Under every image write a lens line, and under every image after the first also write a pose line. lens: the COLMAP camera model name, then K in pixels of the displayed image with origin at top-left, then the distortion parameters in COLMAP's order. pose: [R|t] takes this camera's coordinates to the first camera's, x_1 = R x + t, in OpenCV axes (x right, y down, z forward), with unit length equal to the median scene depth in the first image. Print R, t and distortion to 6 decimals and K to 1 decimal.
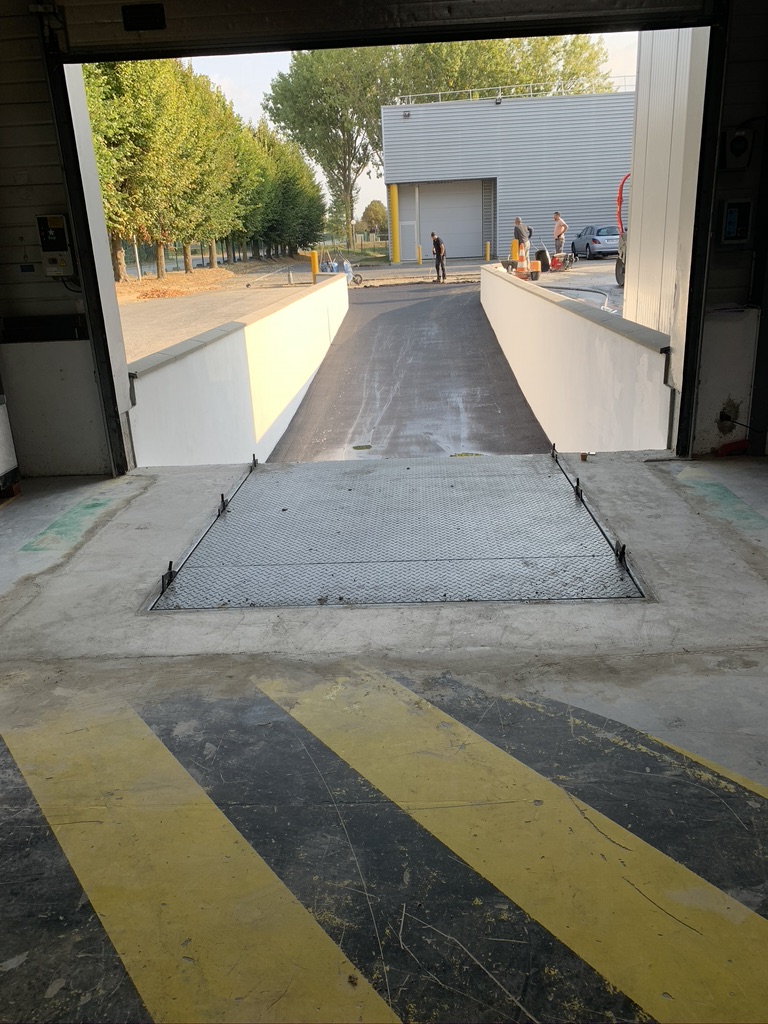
lens RADIAL K [[781.3, 0, 386.4], [0, 781.3, 506.5], [0, 0, 1]] dist [0.039852, -0.046824]
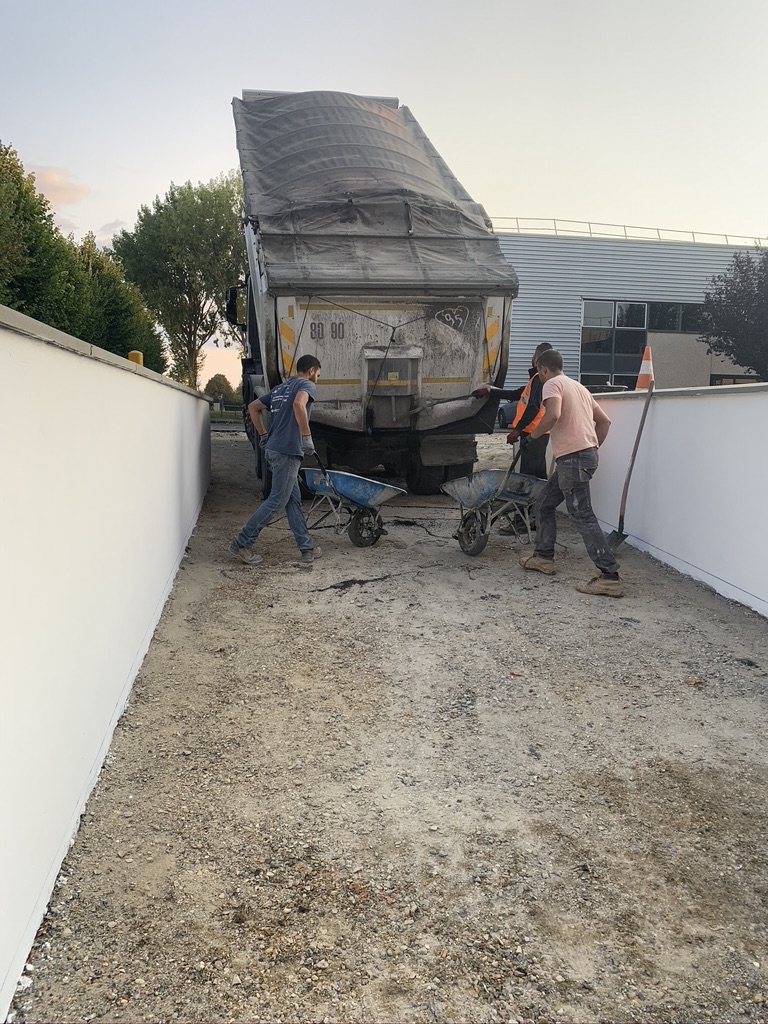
lens RADIAL K [[781.3, 0, 380.5], [0, 781.3, 514.3], [0, 0, 1]] dist [0.039852, -0.046824]
pose [[0.979059, 0.045000, 0.198543, -0.006472], [-0.002137, 0.977481, -0.211011, -0.024254], [-0.203567, 0.206168, 0.957108, 0.104843]]
